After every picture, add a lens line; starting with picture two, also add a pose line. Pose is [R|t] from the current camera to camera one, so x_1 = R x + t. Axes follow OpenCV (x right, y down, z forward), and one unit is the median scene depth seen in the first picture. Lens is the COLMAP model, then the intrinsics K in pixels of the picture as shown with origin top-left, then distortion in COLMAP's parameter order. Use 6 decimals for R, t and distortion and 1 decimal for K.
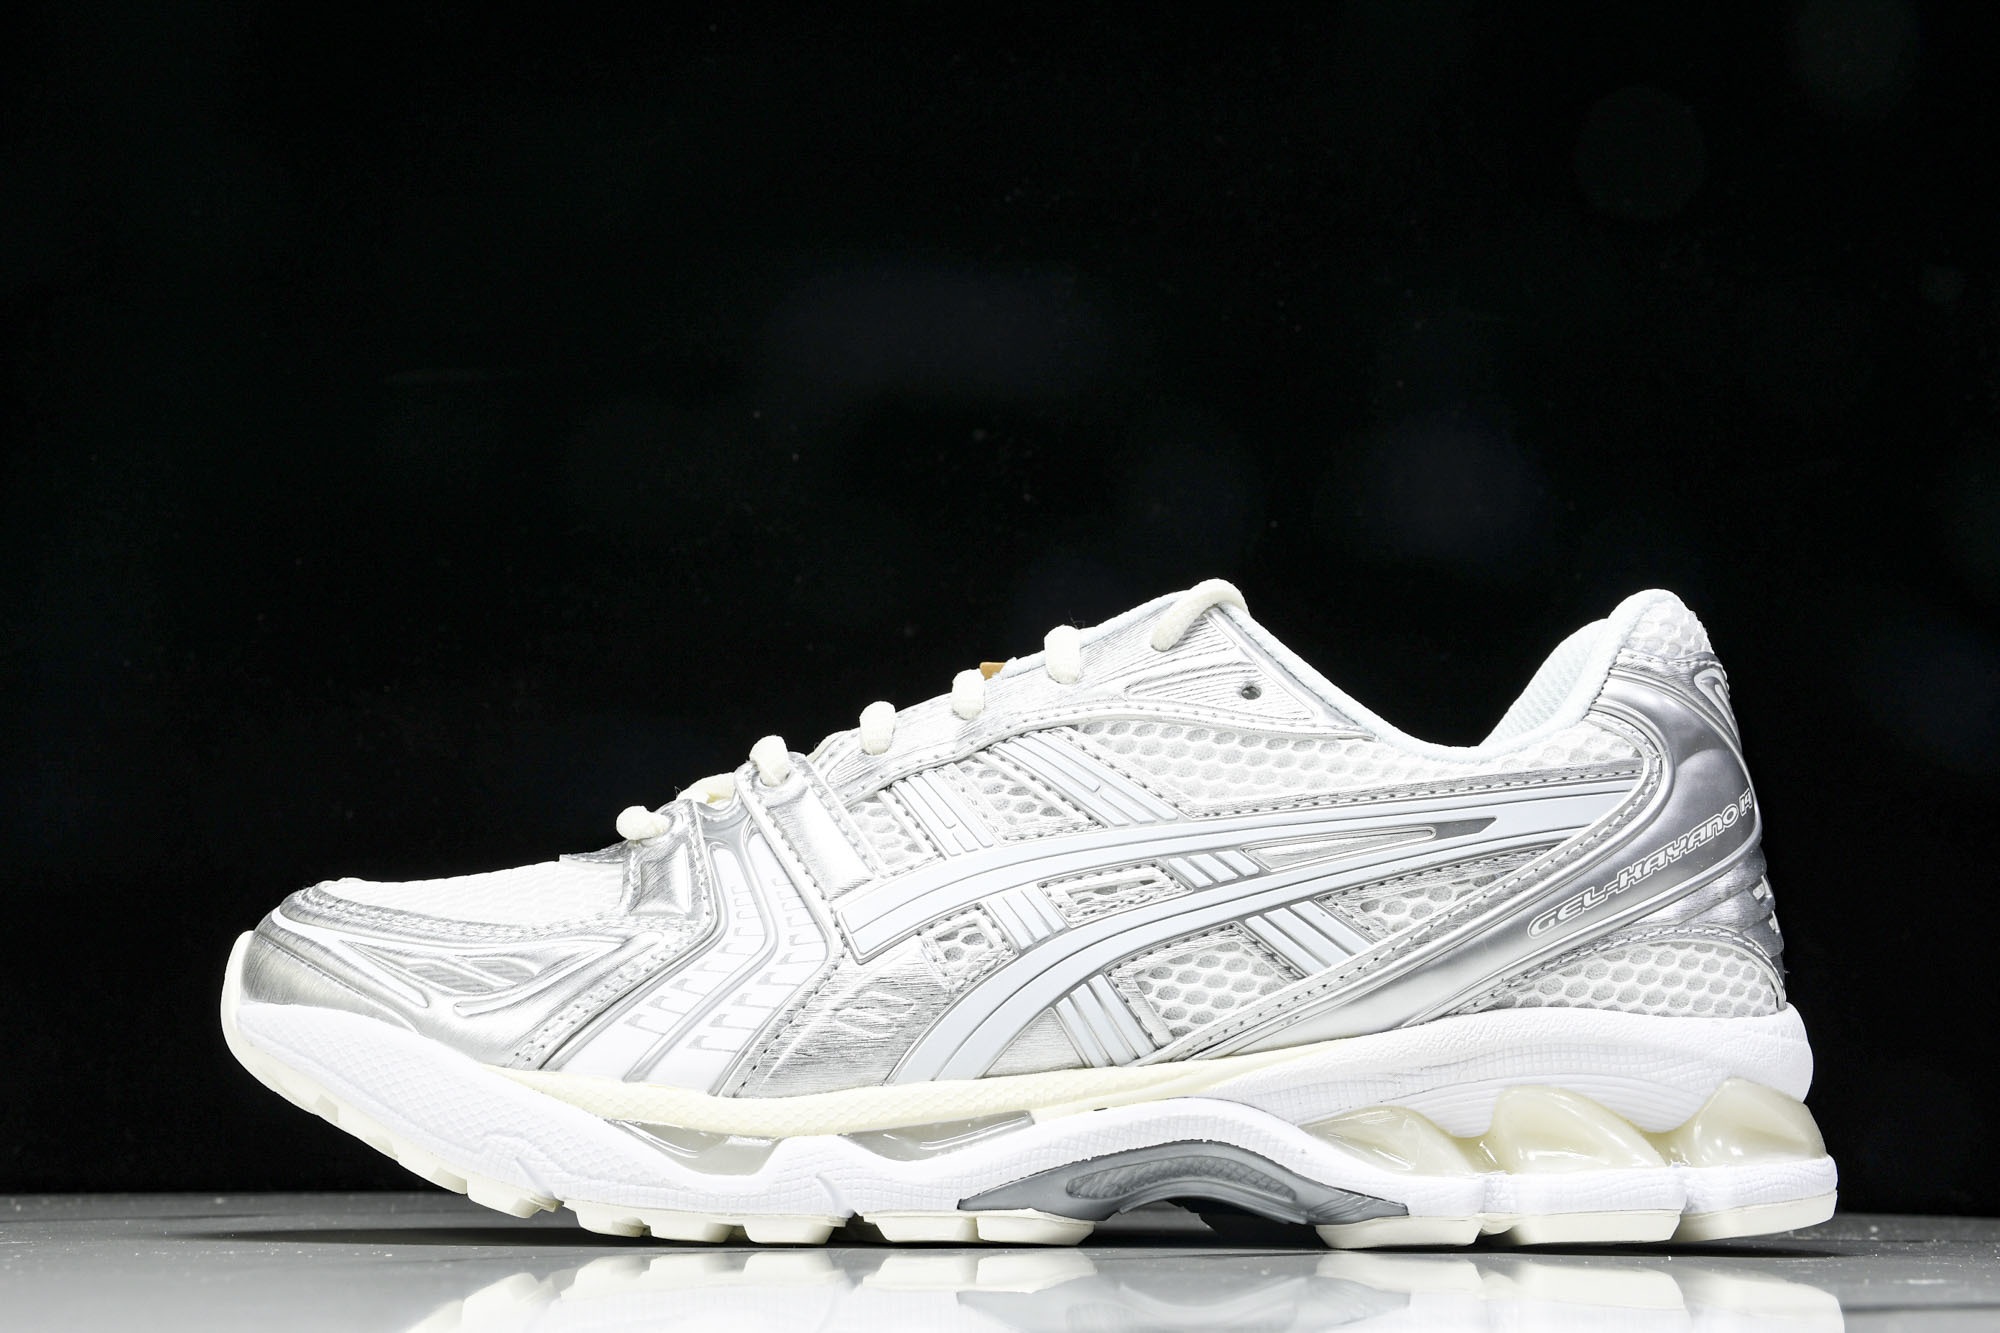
lens RADIAL K [[3200.9, 0, 1000.0], [0, 3200.9, 666.5], [0, 0, 1]] dist [0.140716, 0.000410]
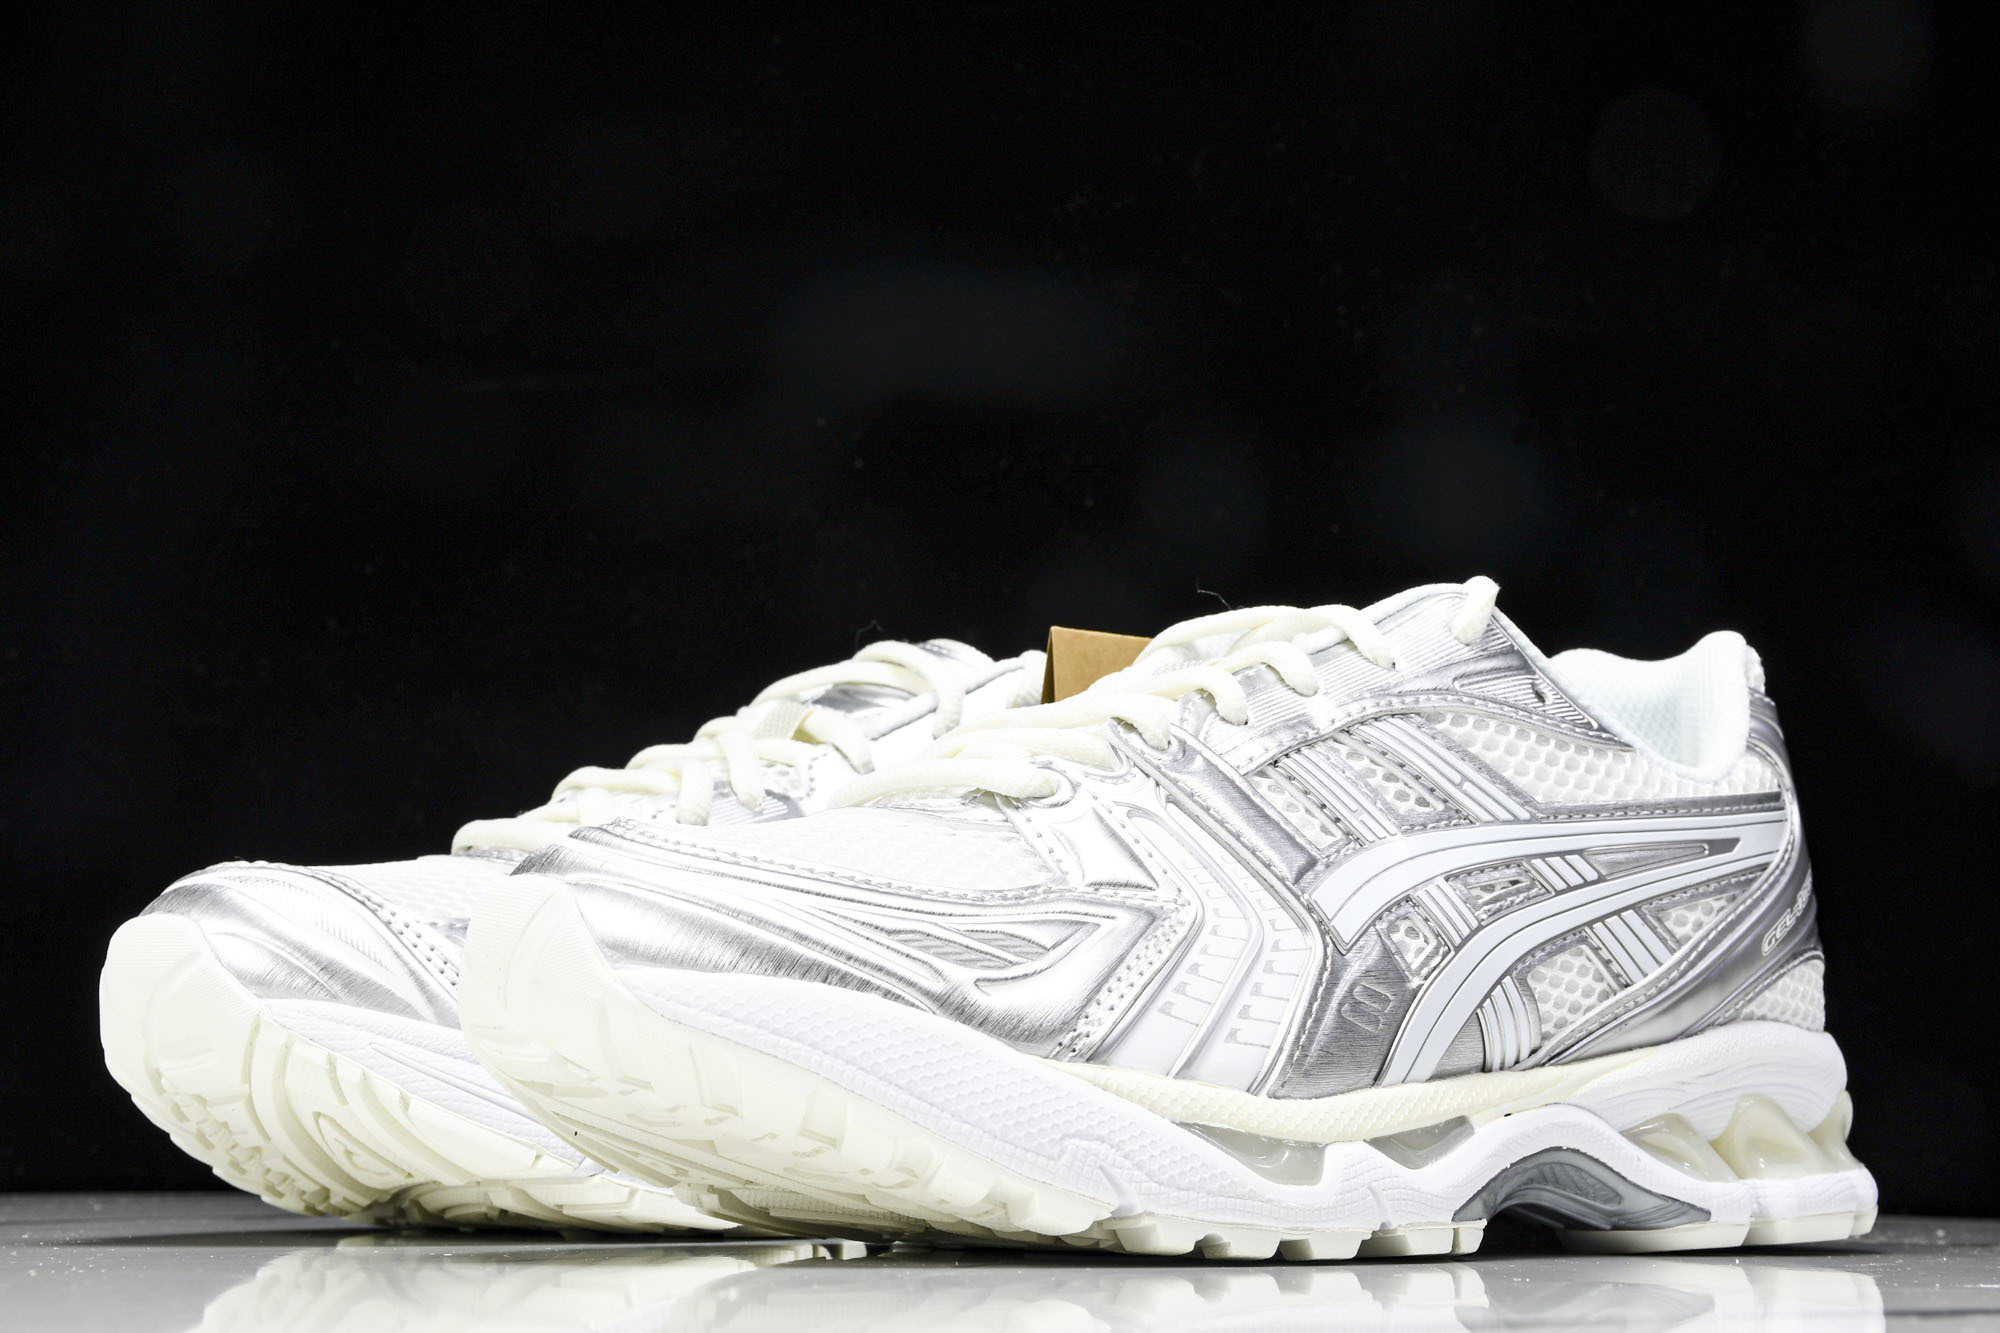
lens RADIAL K [[3200.9, 0, 1000.0], [0, 3200.9, 666.5], [0, 0, 1]] dist [0.140716, 0.000410]
pose [[0.755918, 0.096088, 0.647576, -0.717760], [-0.098617, 0.994596, -0.032464, 0.049538], [-0.647196, -0.039322, 0.761309, 0.362335]]
